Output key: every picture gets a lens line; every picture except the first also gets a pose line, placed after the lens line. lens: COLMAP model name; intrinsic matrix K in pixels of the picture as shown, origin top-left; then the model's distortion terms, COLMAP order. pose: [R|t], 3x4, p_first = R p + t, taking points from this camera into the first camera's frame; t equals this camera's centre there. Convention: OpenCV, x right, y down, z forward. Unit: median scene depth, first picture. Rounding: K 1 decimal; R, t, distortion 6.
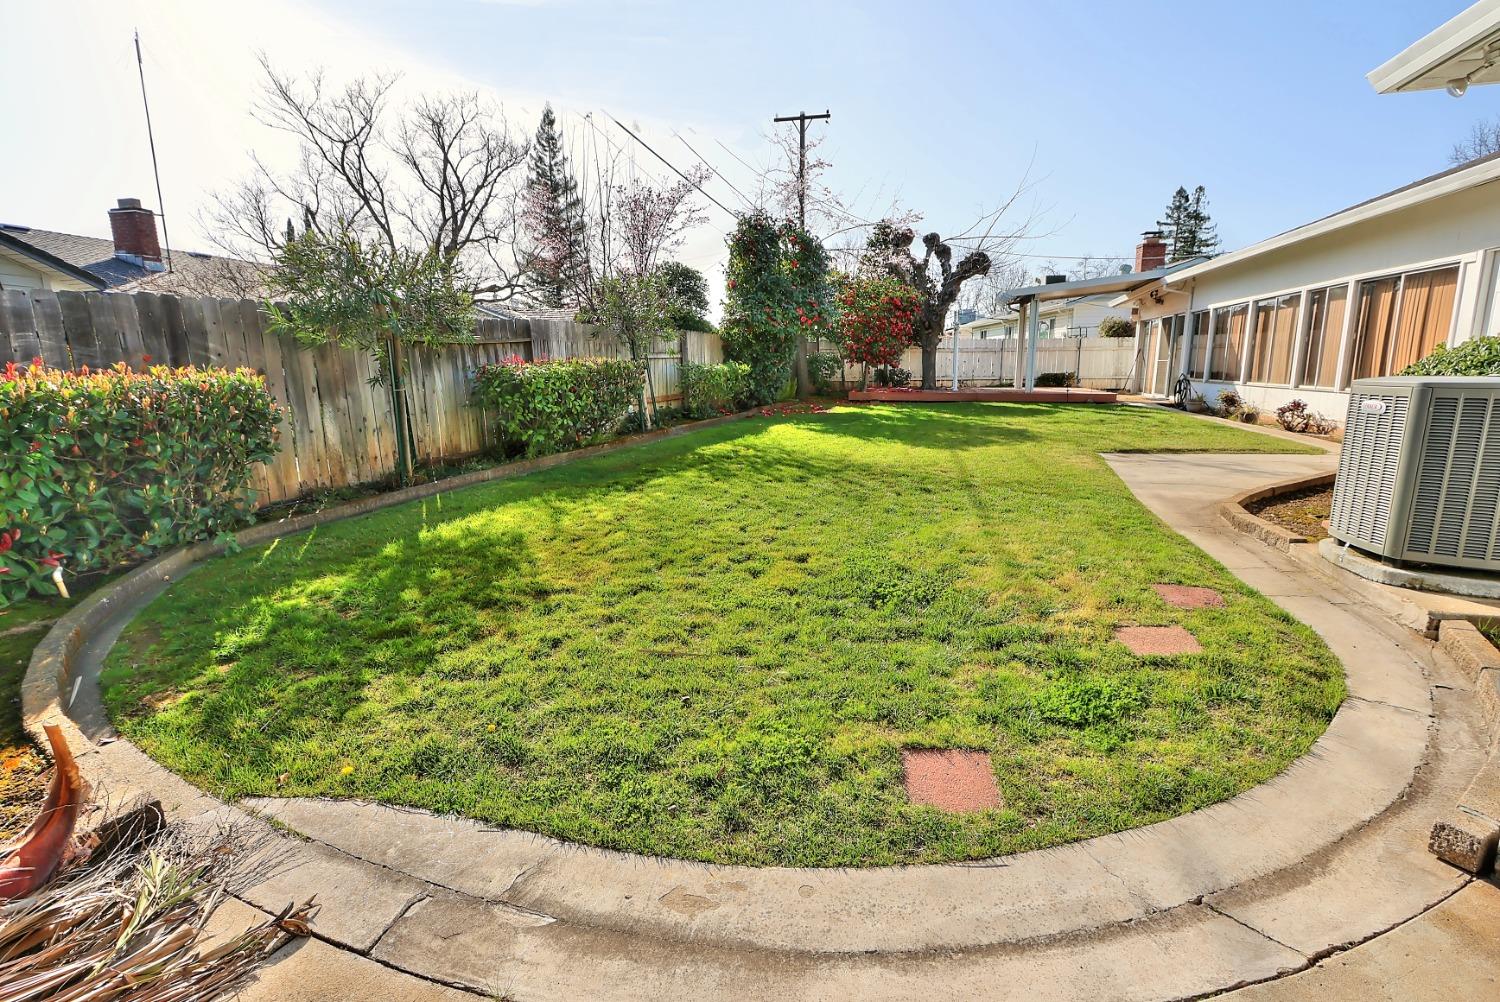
lens RADIAL K [[694.2, 0, 751.4], [0, 694.2, 512.0], [0, 0, 1]] dist [-0.016113, -0.000149]
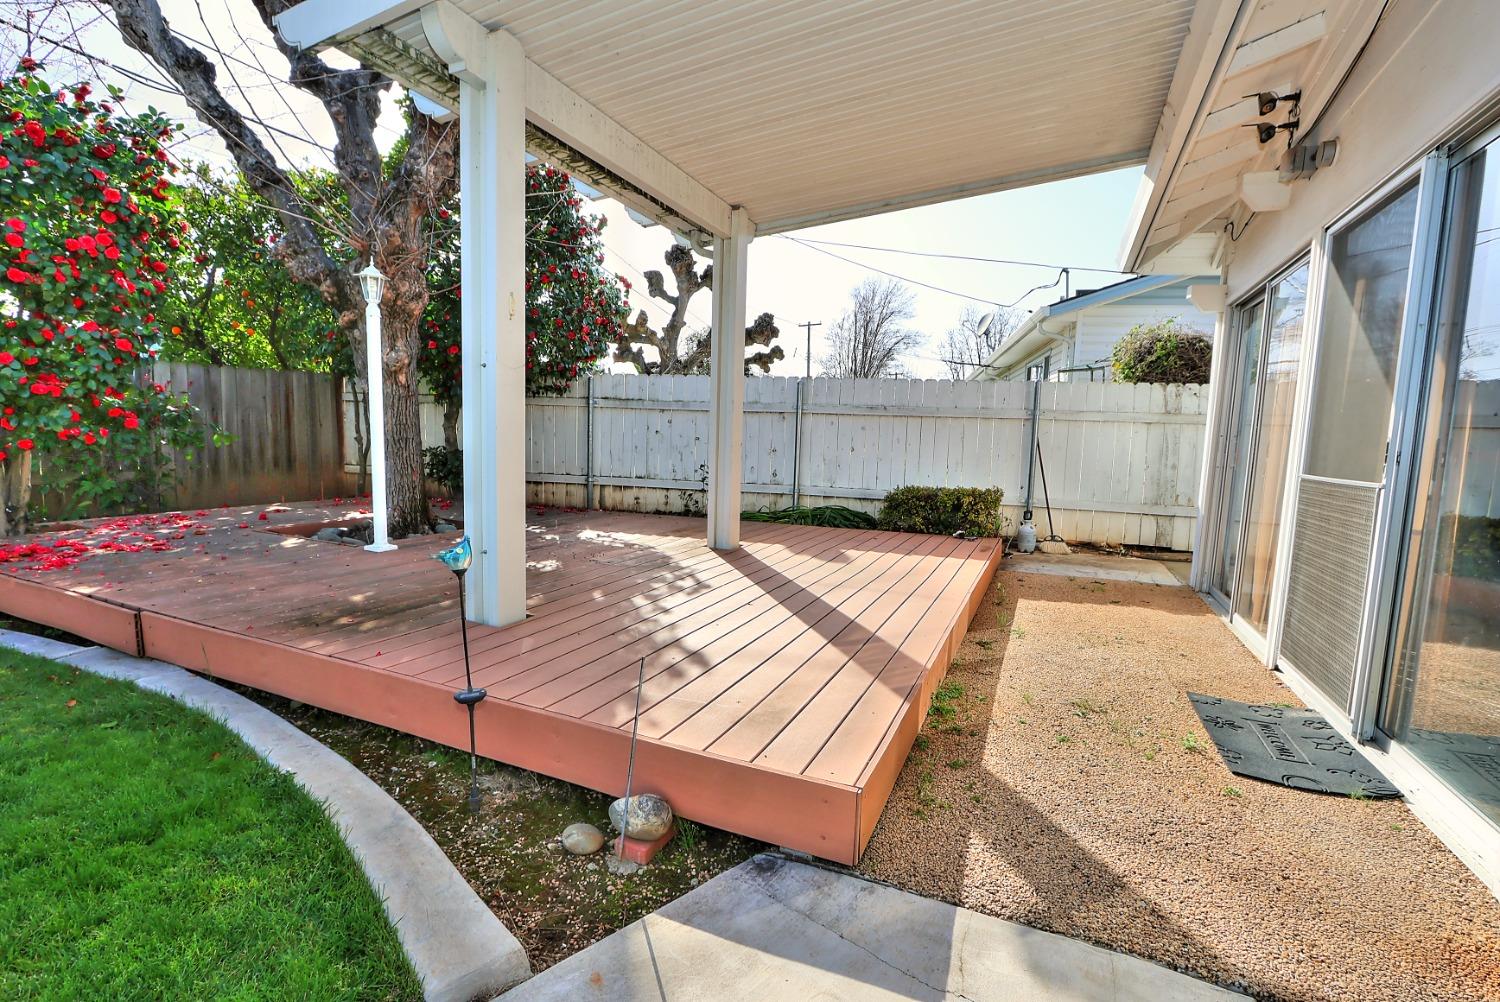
lens RADIAL K [[694.2, 0, 751.4], [0, 694.2, 512.0], [0, 0, 1]] dist [-0.016113, -0.000149]
pose [[0.984640, 0.065289, -0.161928, 0.692493], [-0.080277, 0.992898, -0.087807, -0.267501], [0.155045, 0.099457, 0.982888, 1.165990]]
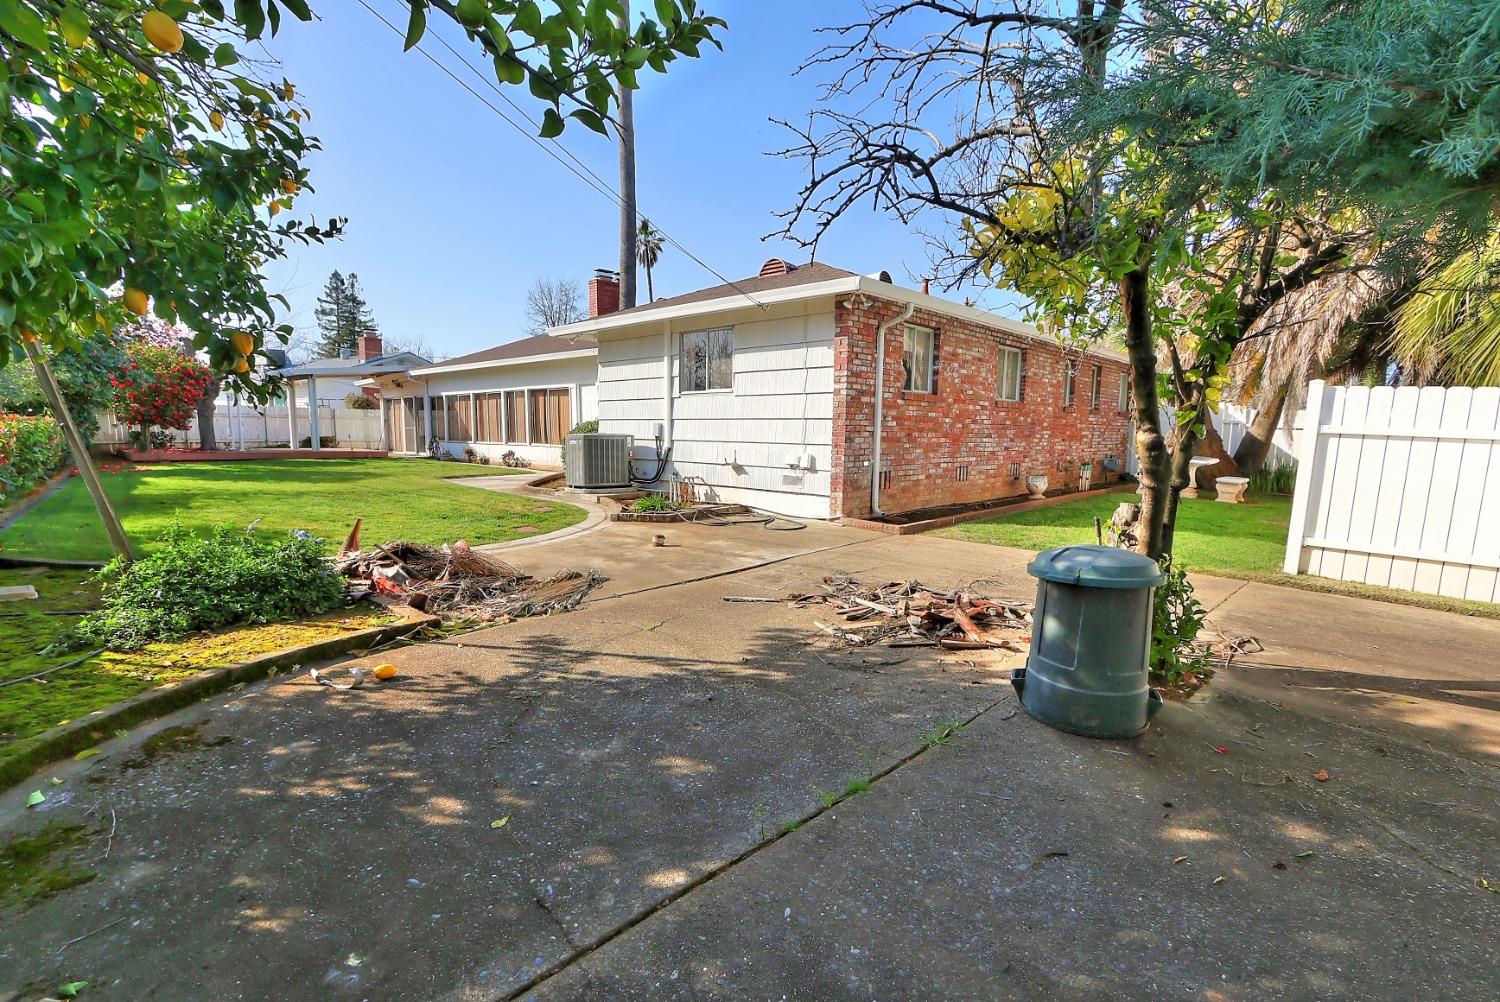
lens RADIAL K [[694.2, 0, 751.4], [0, 694.2, 512.0], [0, 0, 1]] dist [-0.016113, -0.000149]
pose [[0.475569, -0.083147, 0.875740, -0.447557], [0.166435, 0.986047, 0.003238, 0.084361], [-0.863790, 0.144214, 0.482772, -0.357329]]
